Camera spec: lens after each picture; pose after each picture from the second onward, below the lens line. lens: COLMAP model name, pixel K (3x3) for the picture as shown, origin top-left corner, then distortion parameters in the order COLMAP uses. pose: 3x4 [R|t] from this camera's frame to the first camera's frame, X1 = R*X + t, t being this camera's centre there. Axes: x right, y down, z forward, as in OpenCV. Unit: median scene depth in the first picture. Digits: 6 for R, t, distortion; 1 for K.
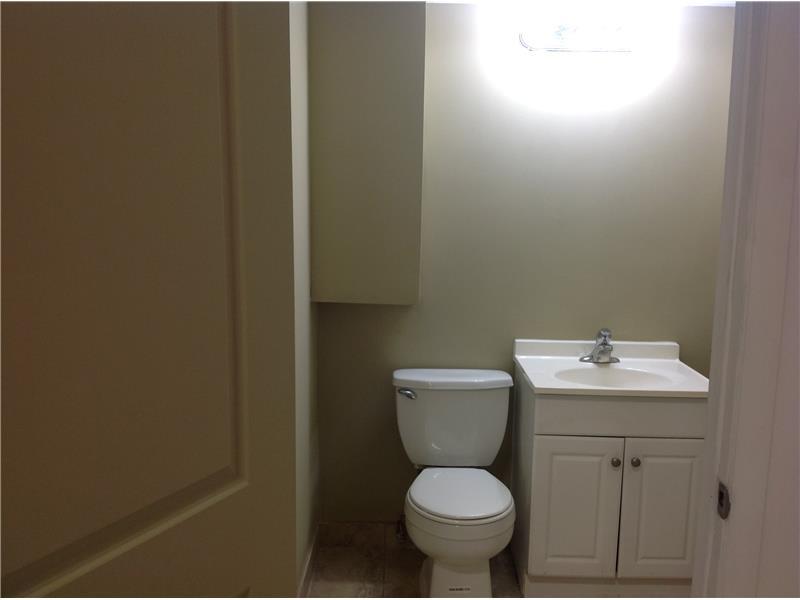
lens RADIAL K [[757.5, 0, 400.0], [0, 757.5, 300.0], [0, 0, 1]] dist [0.178976, -0.367375]
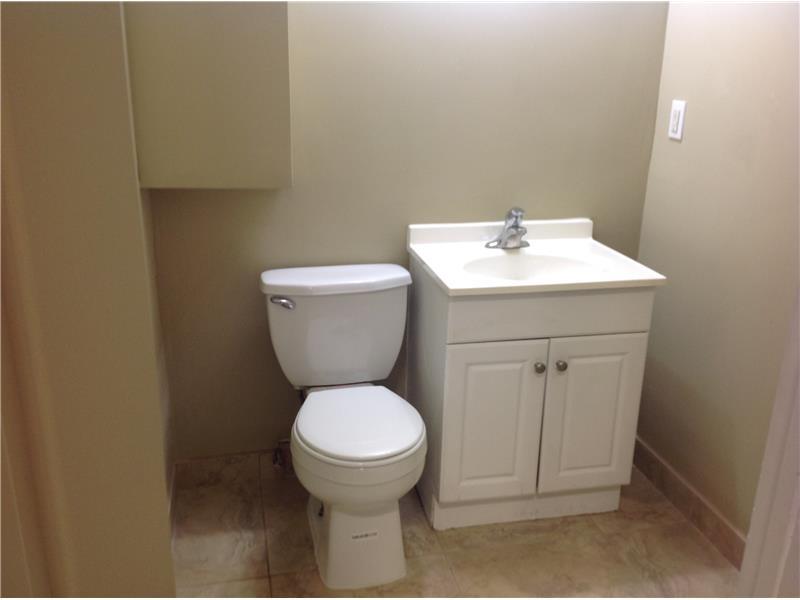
lens RADIAL K [[757.5, 0, 400.0], [0, 757.5, 300.0], [0, 0, 1]] dist [0.178976, -0.367375]
pose [[0.975392, -0.068144, 0.209684, -0.036535], [0.030874, 0.983883, 0.176128, -0.013760], [-0.218306, -0.165320, 0.961775, 0.219644]]
